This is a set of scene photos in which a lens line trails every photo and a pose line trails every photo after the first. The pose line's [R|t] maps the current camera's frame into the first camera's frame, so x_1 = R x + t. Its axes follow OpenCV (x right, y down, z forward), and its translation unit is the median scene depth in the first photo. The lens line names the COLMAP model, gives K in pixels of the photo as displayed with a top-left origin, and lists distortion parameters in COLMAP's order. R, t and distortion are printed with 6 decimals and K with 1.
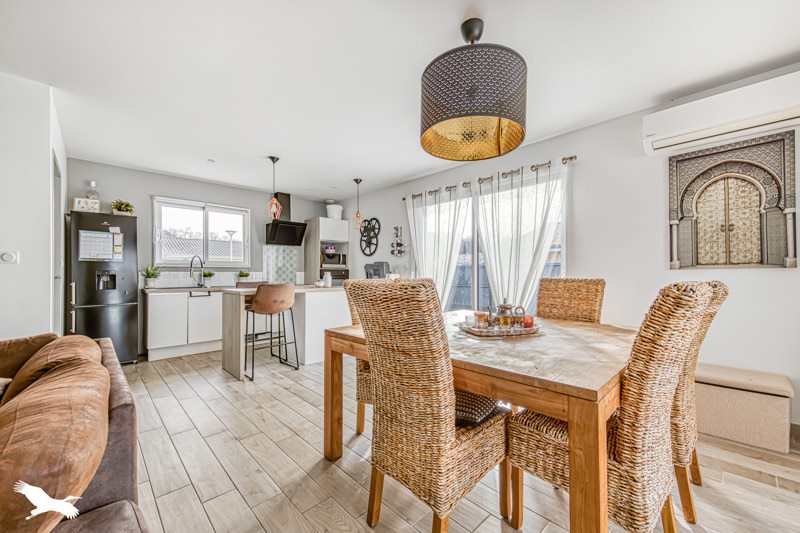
lens RADIAL K [[321.3, 0, 399.5], [0, 321.3, 269.4], [0, 0, 1]] dist [0.001808, 0.000071]
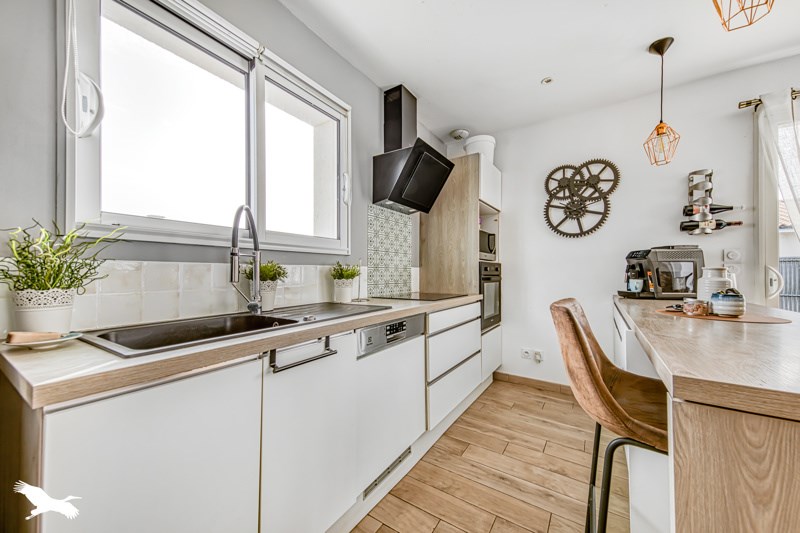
lens RADIAL K [[301.5, 0, 400.6], [0, 301.5, 269.2], [0, 0, 1]] dist [0.000300, -0.000026]
pose [[0.974460, 0.005993, 0.224482, -0.481844], [-0.007023, 0.999968, 0.003789, 0.009383], [-0.224452, -0.005269, 0.974471, 0.614789]]
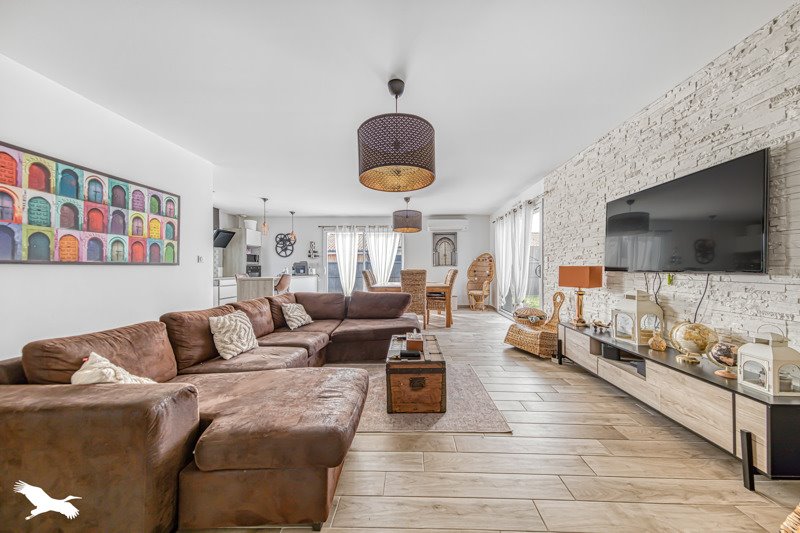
lens RADIAL K [[263.7, 0, 414.7], [0, 263.7, 264.8], [0, 0, 1]] dist [0.000654, 0.000005]
pose [[0.690227, 0.003329, 0.723585, -0.602327], [-0.007122, 0.999972, 0.002193, -0.012049], [-0.723558, -0.006667, 0.690232, -0.354114]]
